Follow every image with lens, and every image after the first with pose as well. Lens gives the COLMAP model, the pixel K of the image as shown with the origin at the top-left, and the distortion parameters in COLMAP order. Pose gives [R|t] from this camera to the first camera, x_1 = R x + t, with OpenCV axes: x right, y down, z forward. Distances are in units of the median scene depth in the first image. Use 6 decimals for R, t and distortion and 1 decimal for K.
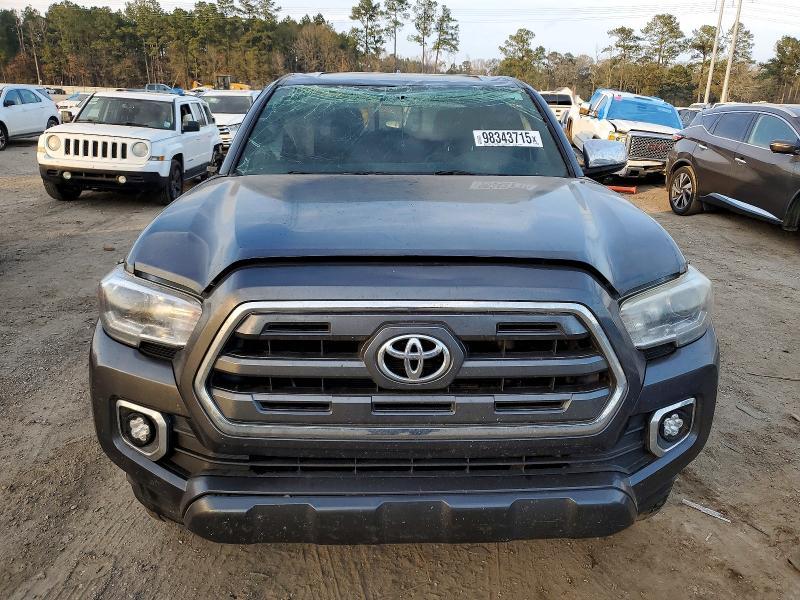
lens RADIAL K [[633.9, 0, 394.9], [0, 633.9, 297.8], [0, 0, 1]] dist [0.004485, 0.001015]
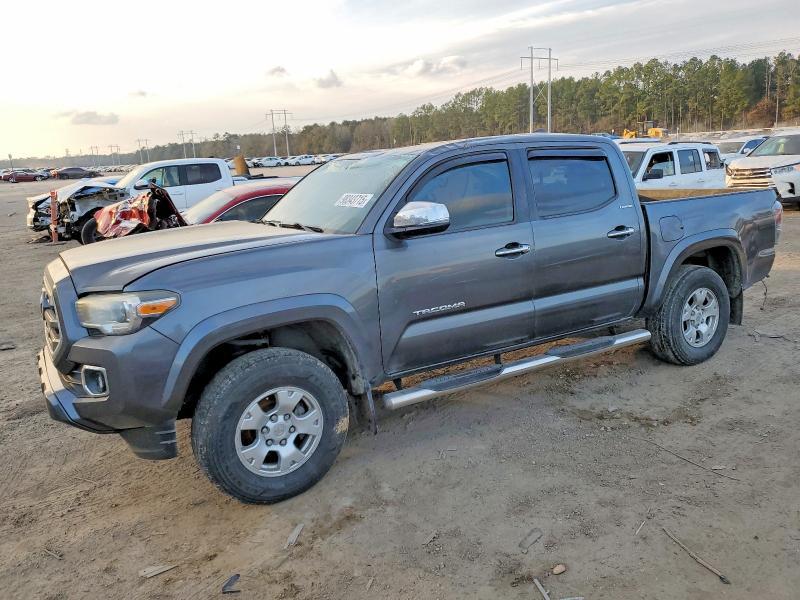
lens RADIAL K [[633.9, 0, 396.5], [0, 633.9, 305.0], [0, 0, 1]] dist [0.004485, 0.001015]
pose [[0.486778, 0.155204, -0.859627, 1.425167], [-0.198921, 0.977929, 0.063921, -0.162045], [0.850575, 0.139883, 0.506908, 0.517845]]
